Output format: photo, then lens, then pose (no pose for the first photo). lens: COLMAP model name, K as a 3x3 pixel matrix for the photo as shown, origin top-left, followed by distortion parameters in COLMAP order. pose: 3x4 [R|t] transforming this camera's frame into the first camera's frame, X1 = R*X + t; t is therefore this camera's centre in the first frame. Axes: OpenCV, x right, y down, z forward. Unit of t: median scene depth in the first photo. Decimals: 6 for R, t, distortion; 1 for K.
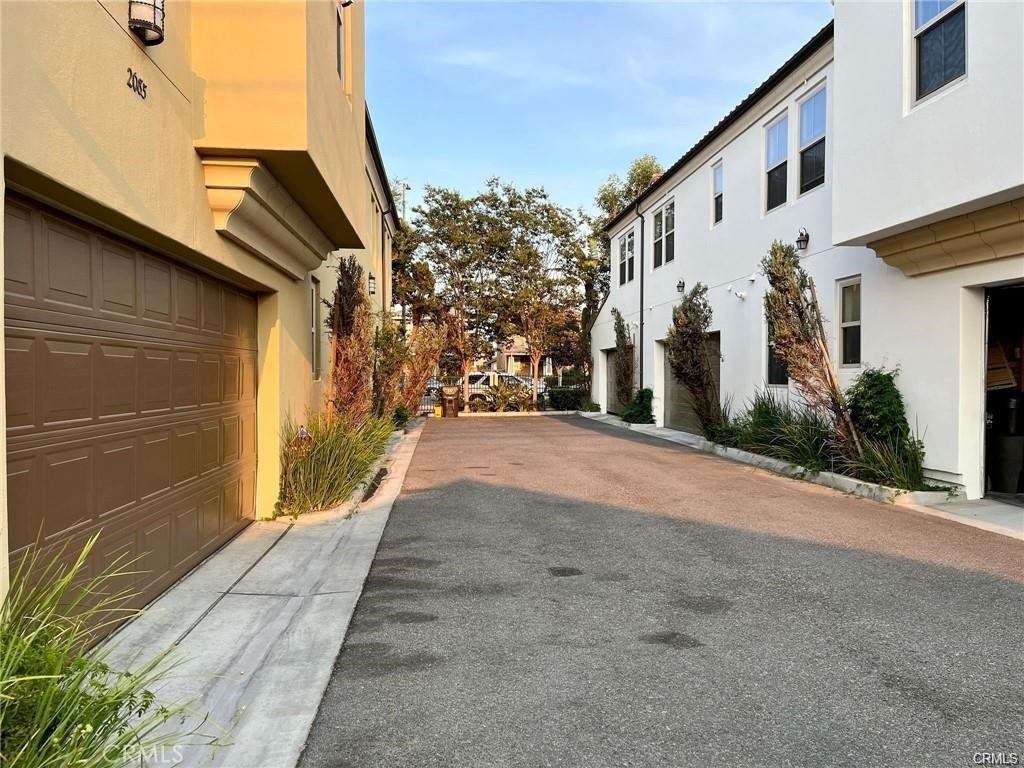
lens RADIAL K [[786.8, 0, 511.3], [0, 786.8, 383.3], [0, 0, 1]] dist [0.005329, 0.003066]
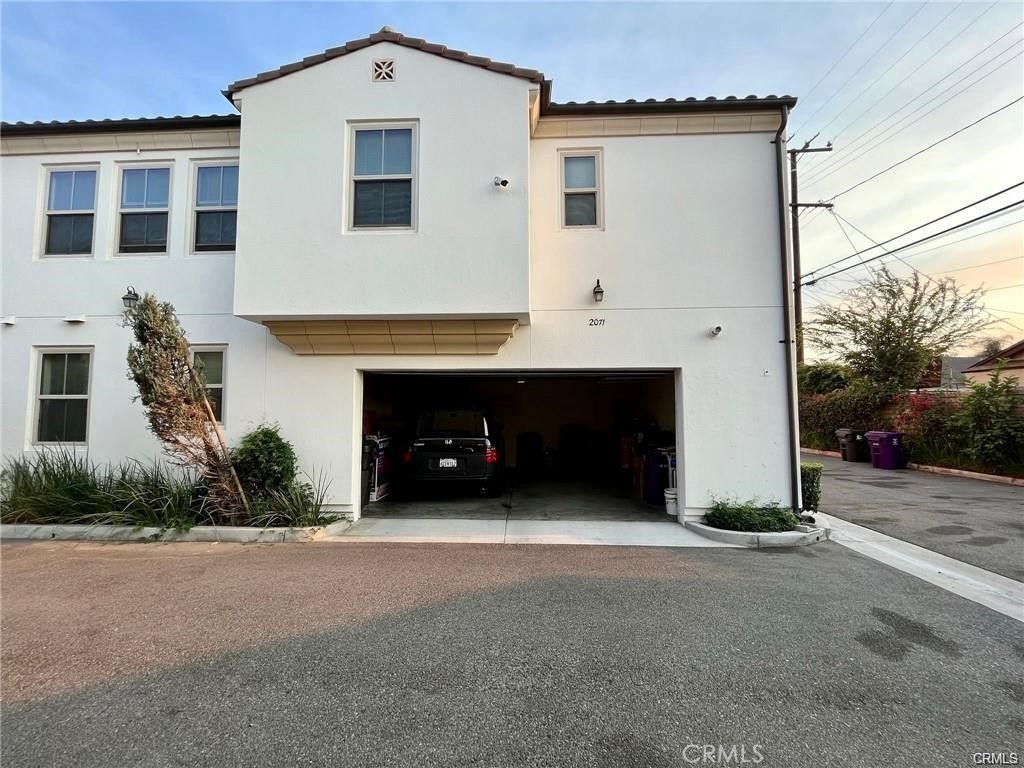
lens RADIAL K [[412.4, 0, 511.5], [0, 412.4, 383.4], [0, 0, 1]] dist [-0.003823, -0.000399]
pose [[0.127084, 0.067355, 0.989602, -0.105269], [0.011886, 0.997517, -0.069420, -0.036659], [-0.991821, 0.020585, 0.125968, 0.553375]]
